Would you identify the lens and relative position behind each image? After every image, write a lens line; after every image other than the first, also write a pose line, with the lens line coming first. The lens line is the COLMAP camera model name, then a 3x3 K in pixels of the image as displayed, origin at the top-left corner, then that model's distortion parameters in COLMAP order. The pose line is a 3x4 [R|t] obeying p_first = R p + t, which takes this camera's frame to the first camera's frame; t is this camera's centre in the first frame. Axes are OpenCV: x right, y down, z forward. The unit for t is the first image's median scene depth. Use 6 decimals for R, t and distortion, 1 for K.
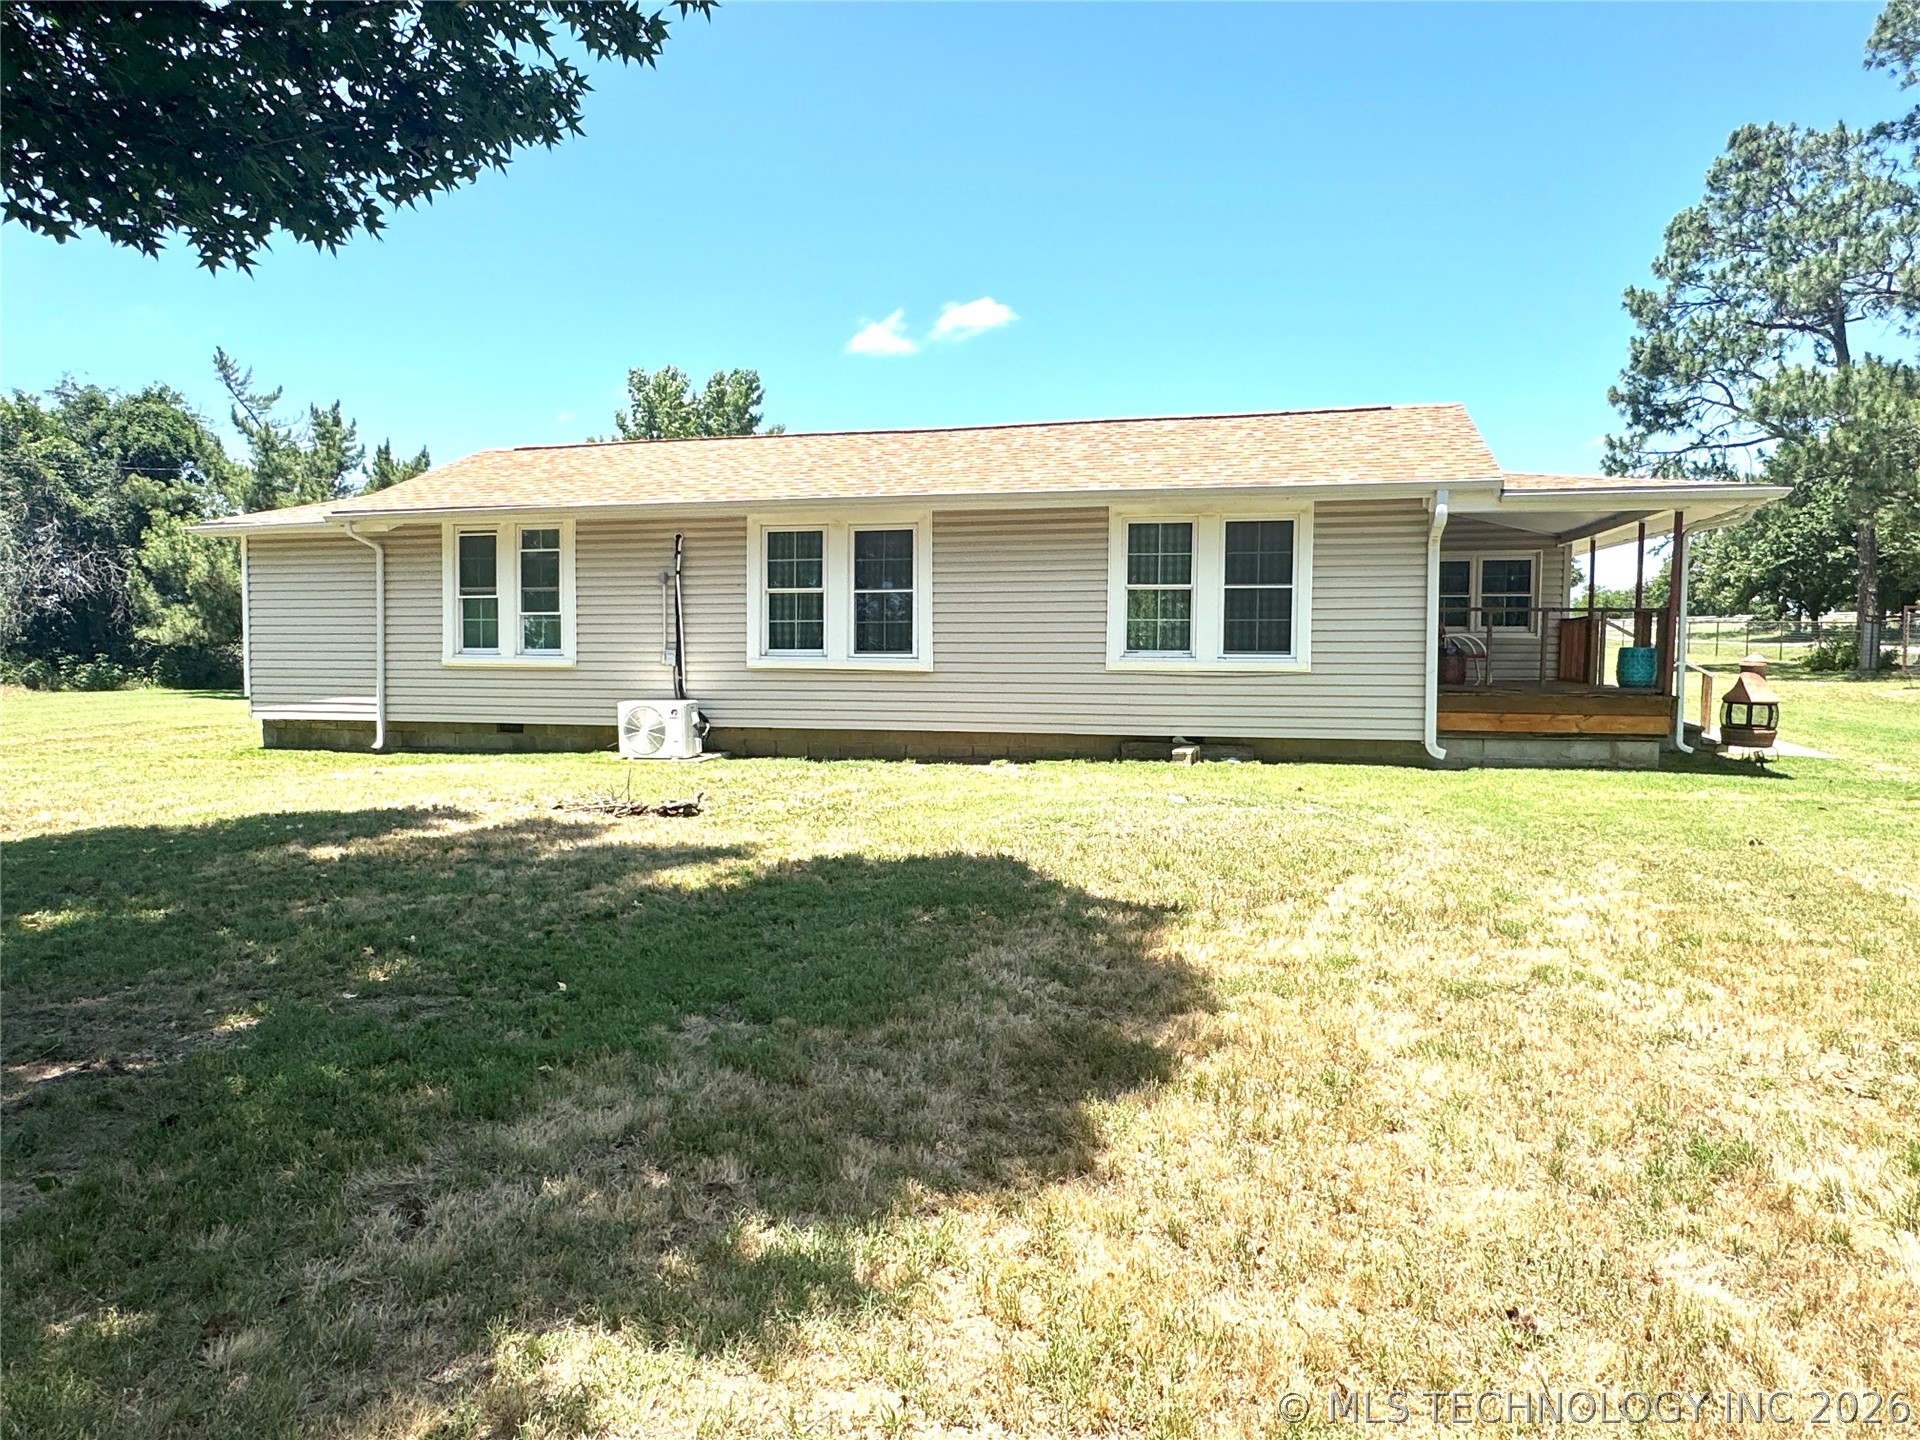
lens RADIAL K [[1228.0, 0, 954.9], [0, 1228.0, 715.9], [0, 0, 1]] dist [0.024903, -0.003340]
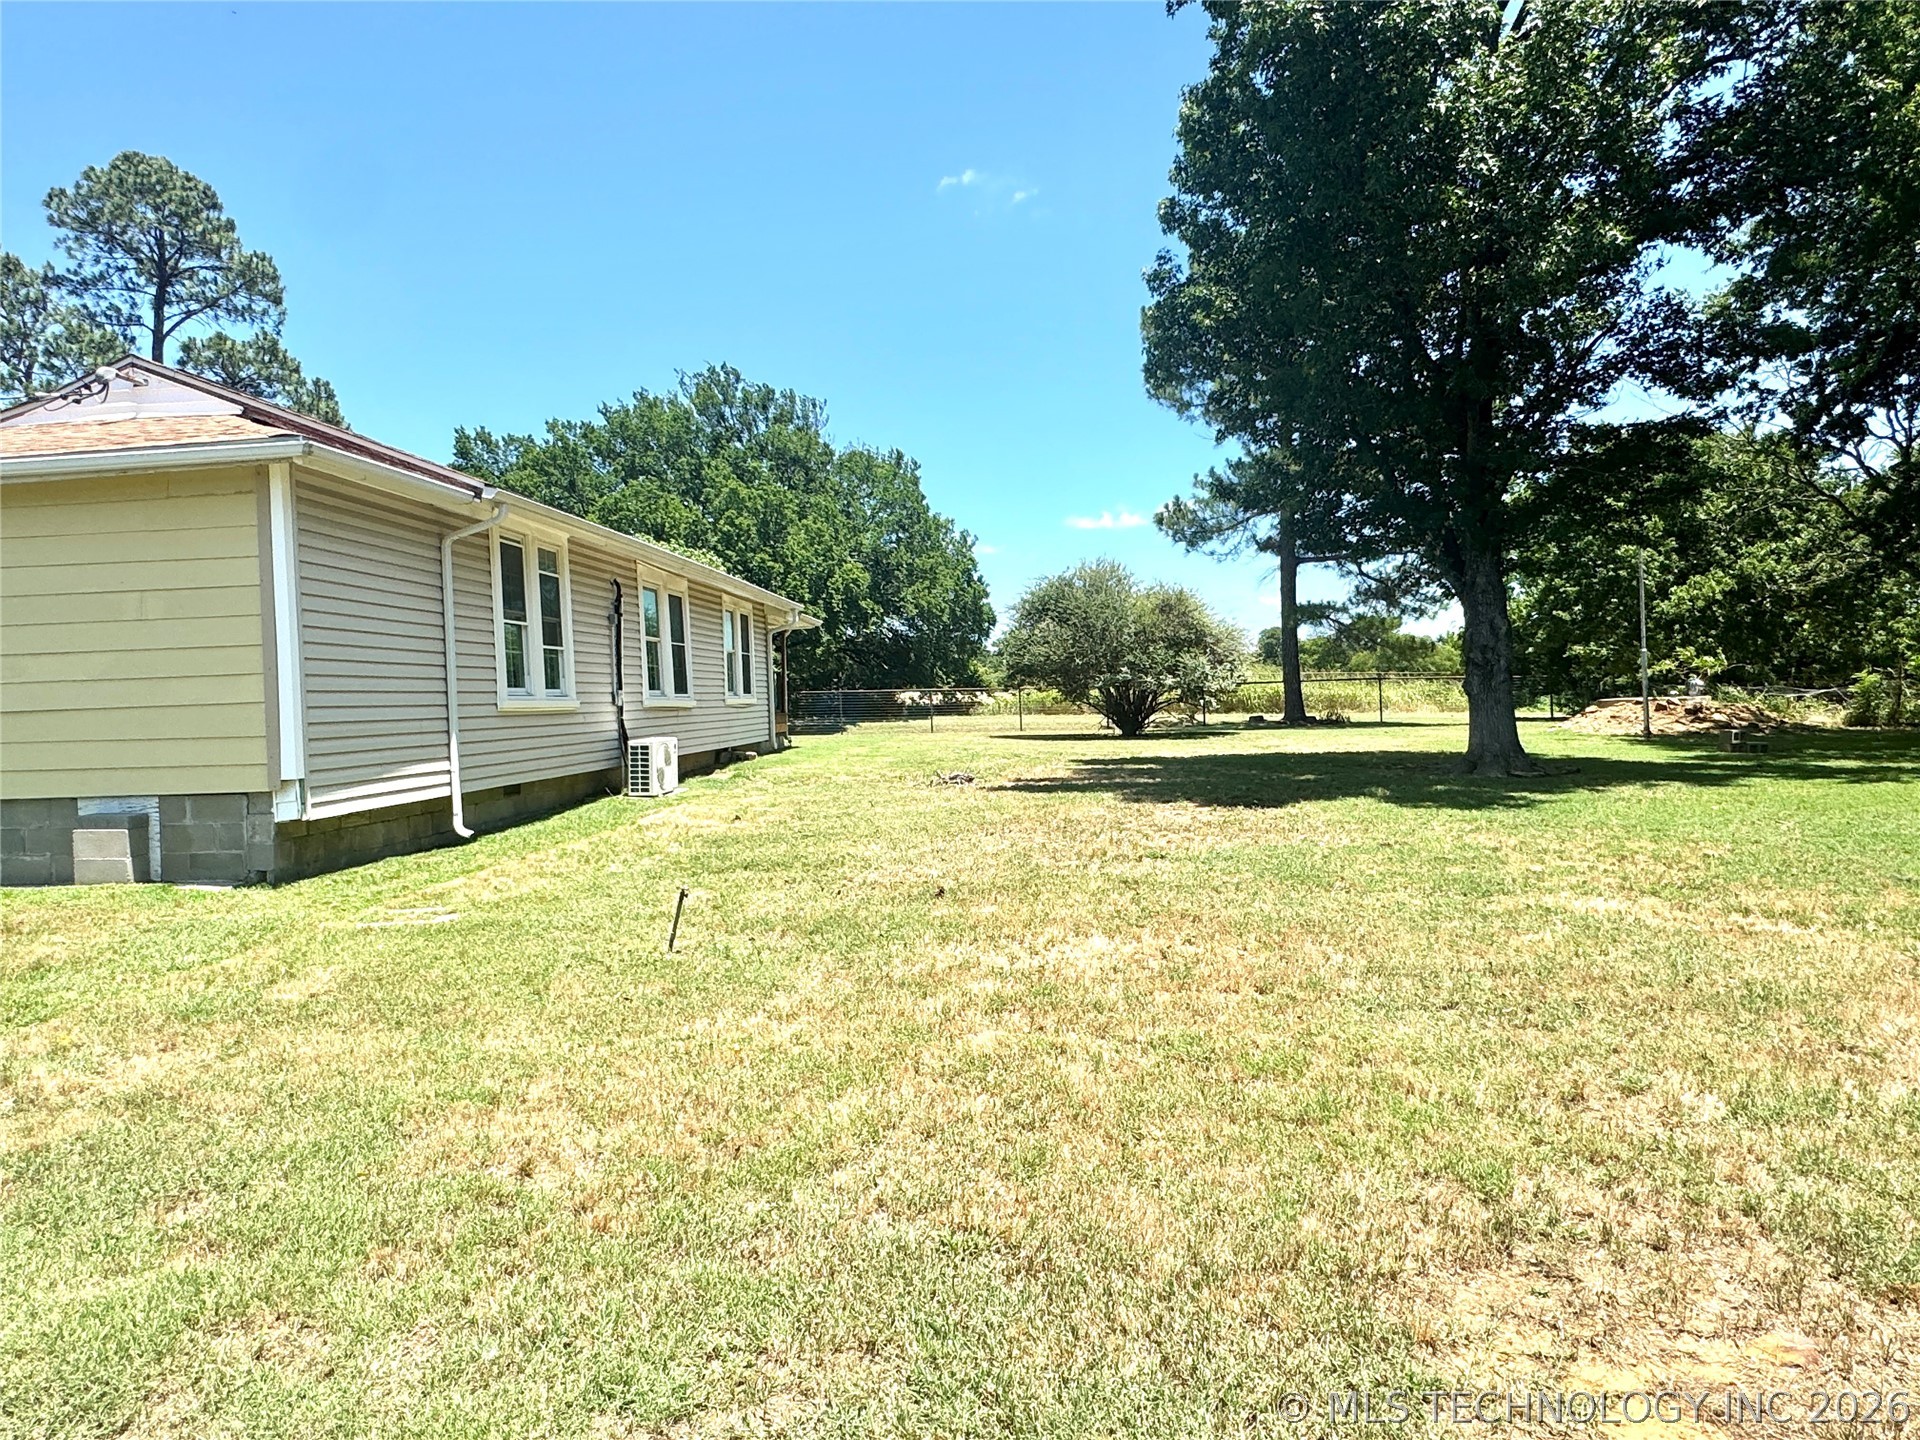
lens RADIAL K [[1228.0, 0, 954.7], [0, 1228.0, 719.5], [0, 0, 1]] dist [0.024903, -0.003340]
pose [[-0.194001, -0.016309, 0.980866, -1.297774], [0.077364, 0.996493, 0.031871, -0.041149], [-0.977946, 0.082067, -0.192058, 0.938833]]
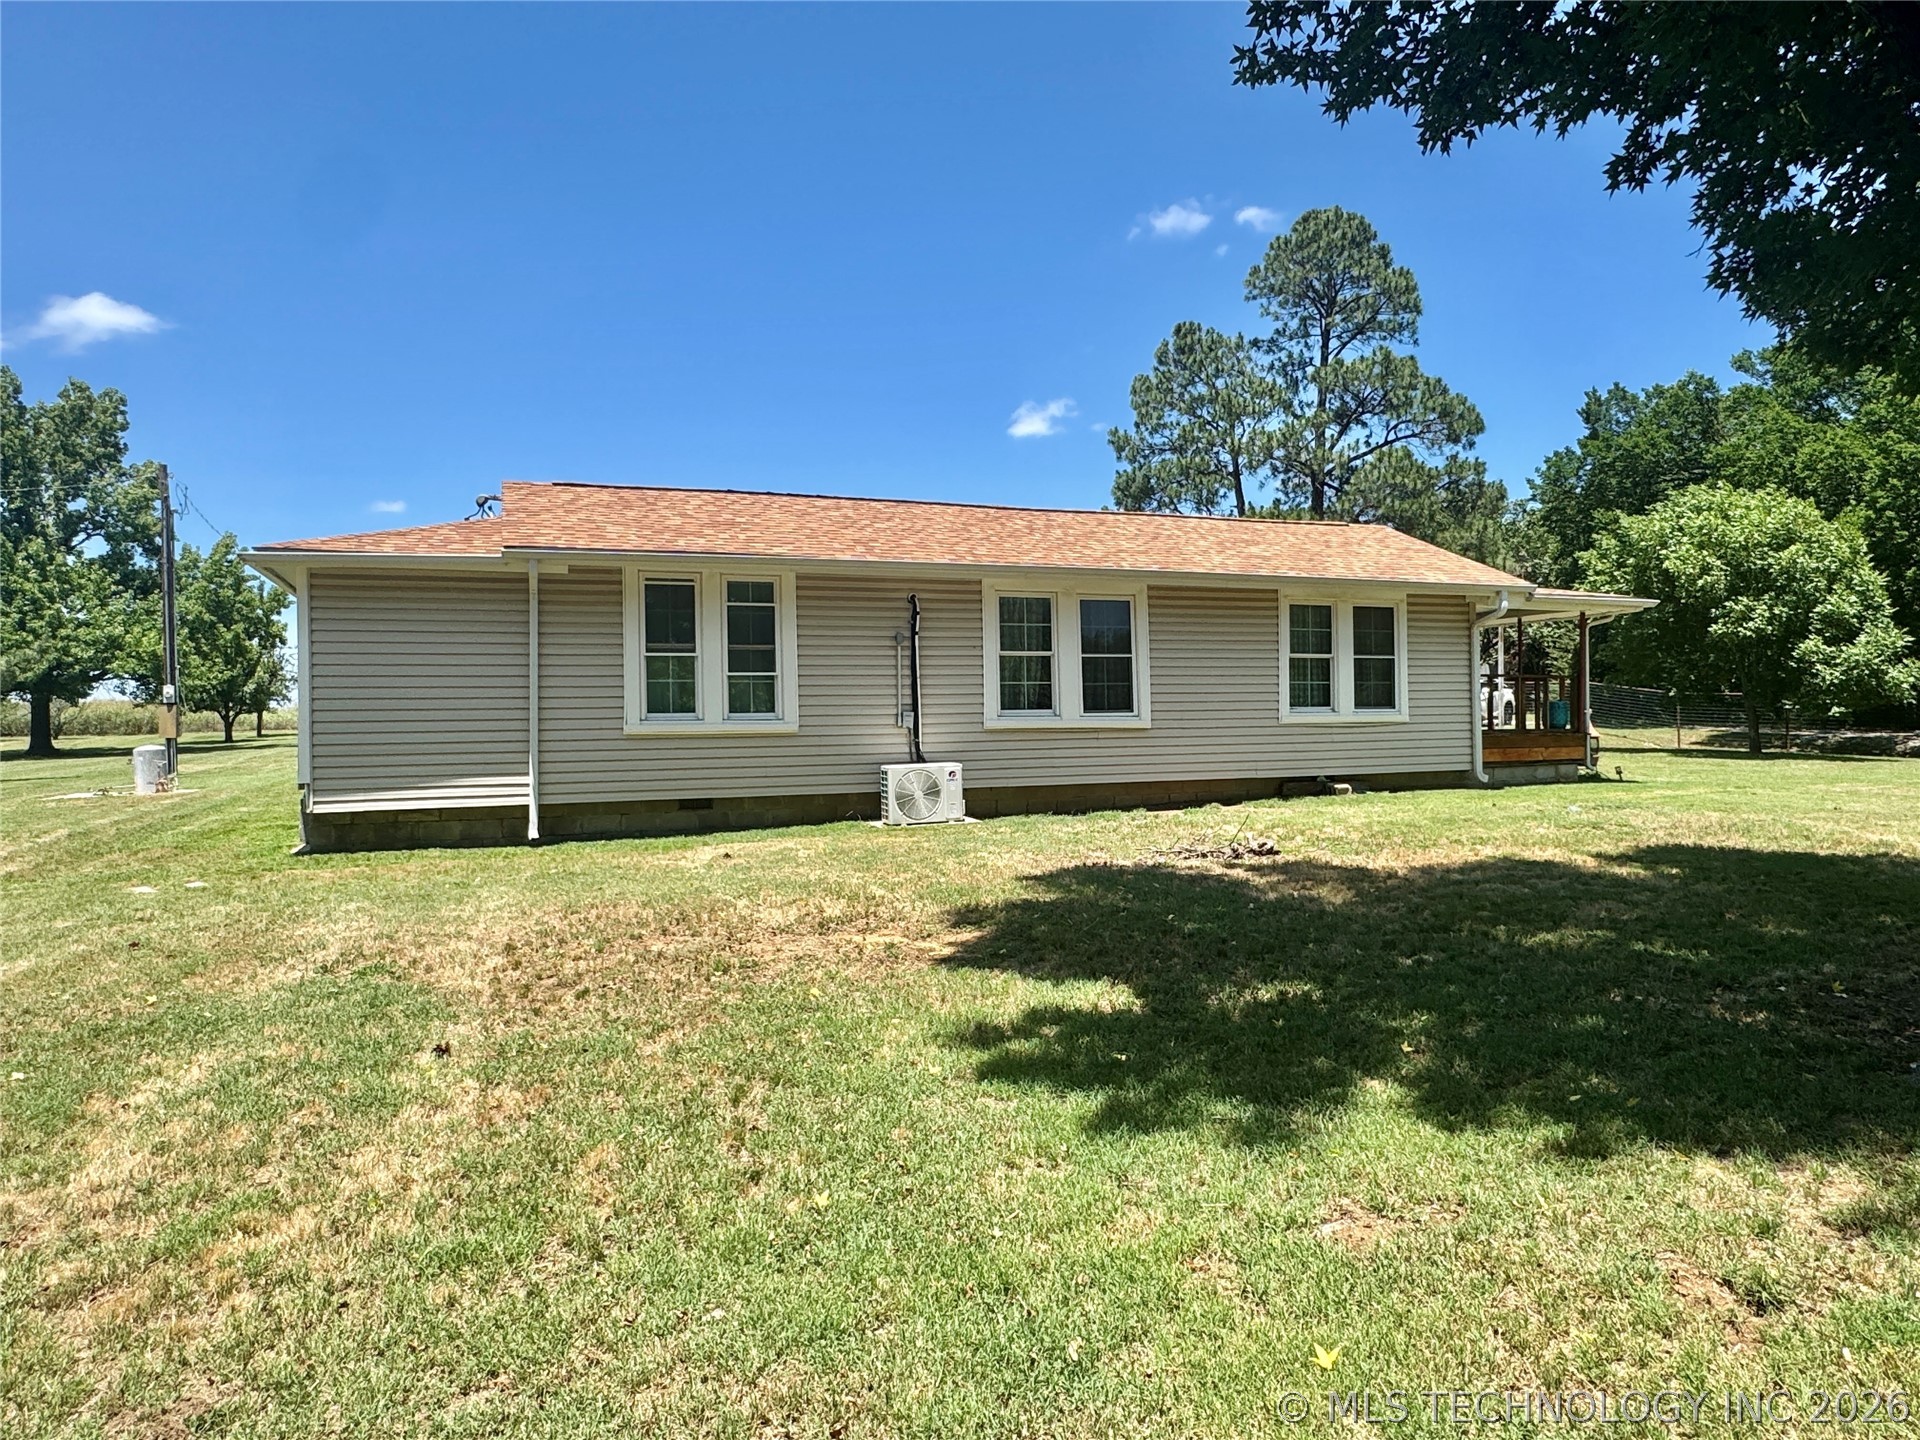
lens RADIAL K [[1228.0, 0, 948.1], [0, 1228.0, 730.6], [0, 0, 1]] dist [0.024903, -0.003340]
pose [[0.803390, -0.020455, 0.595101, -0.796394], [0.044974, 0.998640, -0.026388, -0.011915], [-0.593752, 0.047964, 0.803217, 0.201658]]
